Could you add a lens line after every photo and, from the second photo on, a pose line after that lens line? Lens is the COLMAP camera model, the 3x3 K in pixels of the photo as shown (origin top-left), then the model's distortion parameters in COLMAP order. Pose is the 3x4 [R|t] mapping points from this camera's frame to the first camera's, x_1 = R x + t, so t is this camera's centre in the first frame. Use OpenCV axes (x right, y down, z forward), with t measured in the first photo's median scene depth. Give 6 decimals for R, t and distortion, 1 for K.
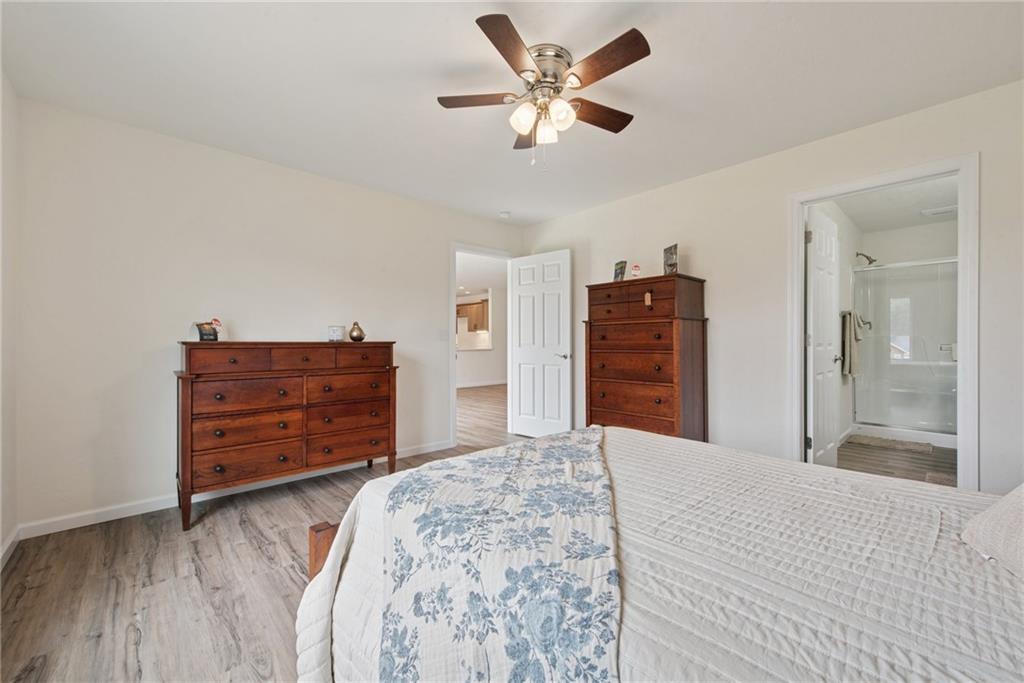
lens RADIAL K [[405.3, 0, 512.7], [0, 405.3, 342.3], [0, 0, 1]] dist [0.002656, 0.000362]
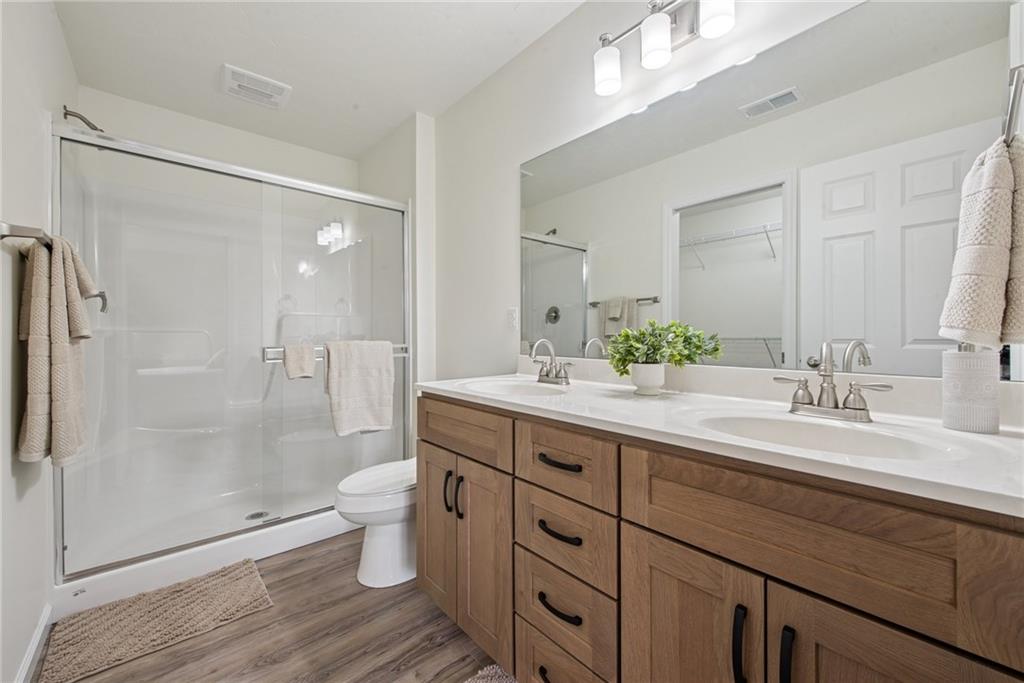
lens RADIAL K [[405.3, 0, 510.1], [0, 405.3, 337.4], [0, 0, 1]] dist [0.002656, 0.000362]
pose [[0.027788, -0.000696, 0.999614, 0.549504], [0.000511, 1.000000, 0.000682, -0.006123], [-0.999614, 0.000492, 0.027788, 0.662713]]
